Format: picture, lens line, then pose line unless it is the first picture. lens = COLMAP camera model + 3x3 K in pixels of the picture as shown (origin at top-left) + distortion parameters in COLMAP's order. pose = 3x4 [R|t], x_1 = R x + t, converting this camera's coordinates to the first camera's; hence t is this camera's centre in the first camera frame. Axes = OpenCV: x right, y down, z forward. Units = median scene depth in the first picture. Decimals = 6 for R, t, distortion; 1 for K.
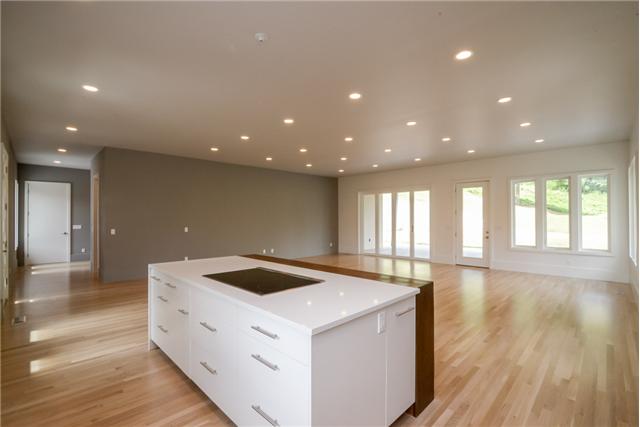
lens RADIAL K [[294.5, 0, 321.9], [0, 294.5, 215.4], [0, 0, 1]] dist [-0.015097, -0.001923]
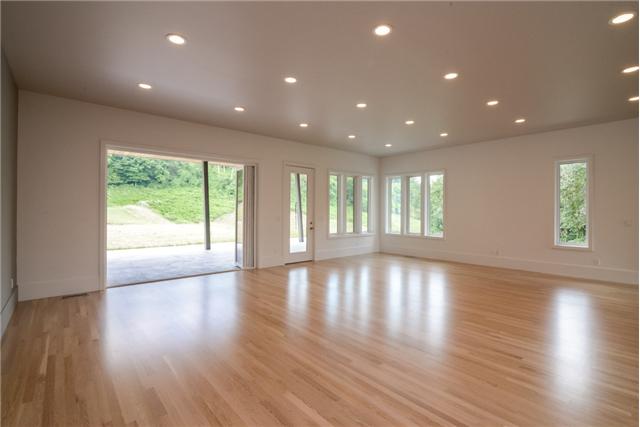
lens RADIAL K [[294.5, 0, 323.6], [0, 294.5, 212.2], [0, 0, 1]] dist [-0.015097, -0.001923]
pose [[0.055283, 0.004328, 0.998461, -0.369664], [-0.011848, 0.999923, -0.003678, 0.025110], [-0.998400, -0.011626, 0.055330, 0.875612]]
